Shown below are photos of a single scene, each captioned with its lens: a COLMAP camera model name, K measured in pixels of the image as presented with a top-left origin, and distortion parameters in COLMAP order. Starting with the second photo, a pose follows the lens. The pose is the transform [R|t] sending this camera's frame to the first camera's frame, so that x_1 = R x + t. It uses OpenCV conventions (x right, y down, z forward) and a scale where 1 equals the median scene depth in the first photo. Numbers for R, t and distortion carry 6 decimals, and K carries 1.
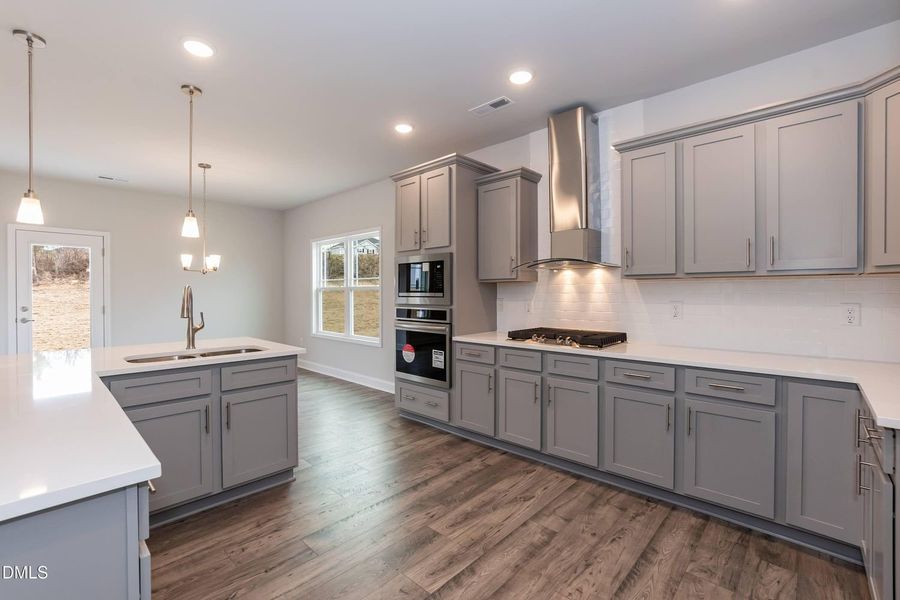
lens RADIAL K [[395.8, 0, 442.7], [0, 395.8, 297.9], [0, 0, 1]] dist [-0.001961, -0.000273]
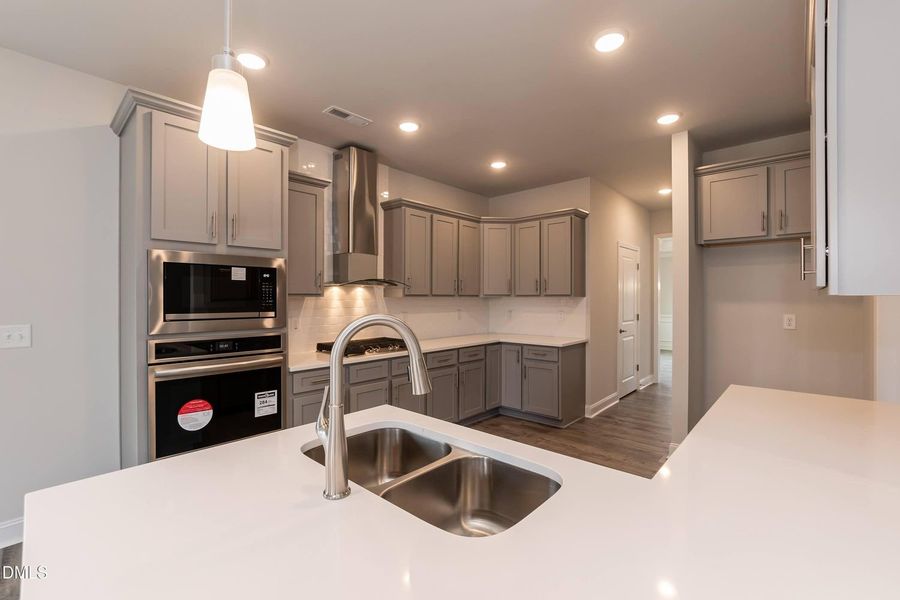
lens RADIAL K [[395.8, 0, 442.7], [0, 395.8, 297.9], [0, 0, 1]] dist [-0.001961, -0.000273]
pose [[-0.005008, 0.000674, 0.999987, -0.754185], [0.011419, 0.999935, -0.000617, -0.035068], [-0.999922, 0.011416, -0.005016, 0.695540]]
